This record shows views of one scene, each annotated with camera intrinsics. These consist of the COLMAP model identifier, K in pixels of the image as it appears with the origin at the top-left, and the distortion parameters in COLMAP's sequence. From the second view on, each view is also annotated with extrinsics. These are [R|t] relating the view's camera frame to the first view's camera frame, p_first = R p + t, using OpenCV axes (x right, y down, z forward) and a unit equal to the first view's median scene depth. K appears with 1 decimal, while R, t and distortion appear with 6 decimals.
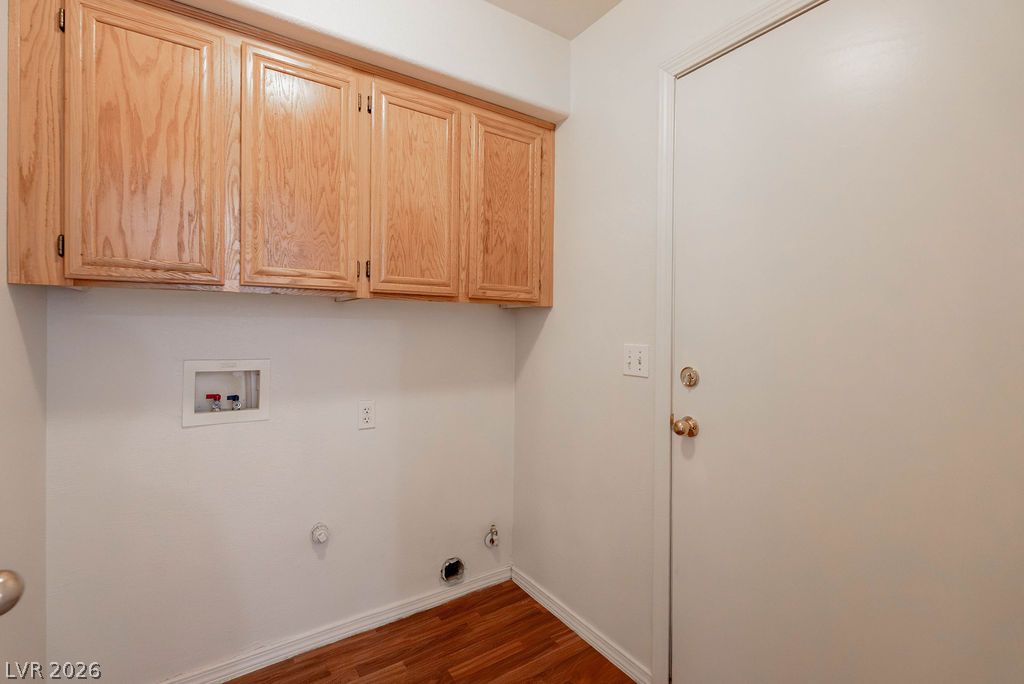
lens RADIAL K [[458.6, 0, 517.5], [0, 458.6, 341.4], [0, 0, 1]] dist [0.005344, -0.000608]
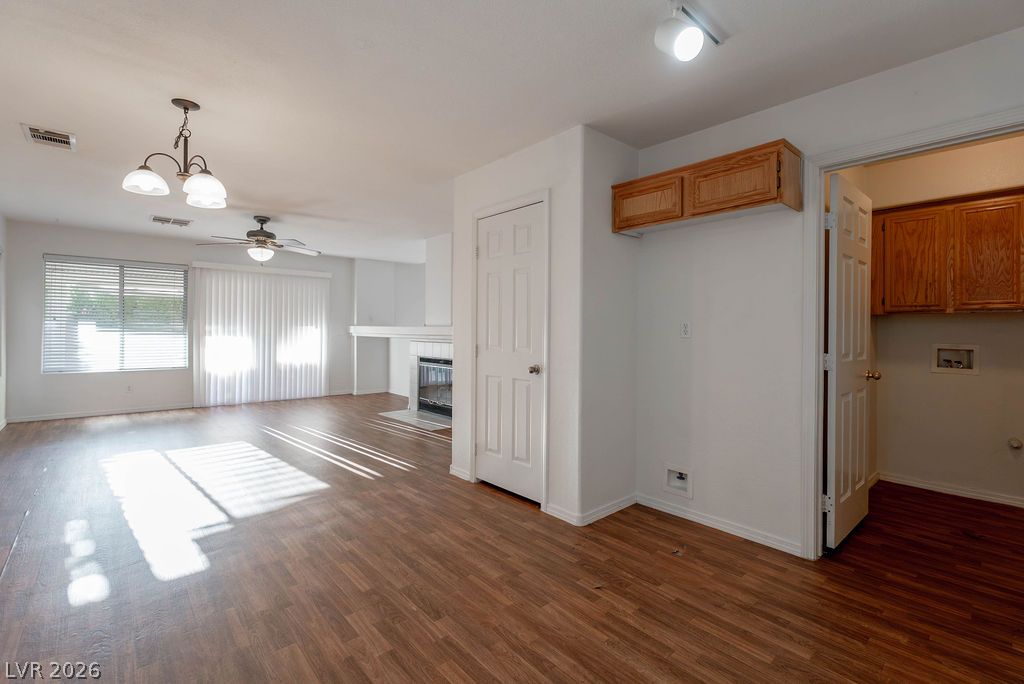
lens RADIAL K [[458.6, 0, 506.1], [0, 458.6, 320.9], [0, 0, 1]] dist [0.005344, -0.000608]
pose [[0.148453, -0.027084, -0.988549, 1.410886], [-0.019676, 0.999346, -0.030335, 0.051753], [0.988724, 0.023954, 0.147823, -1.645113]]
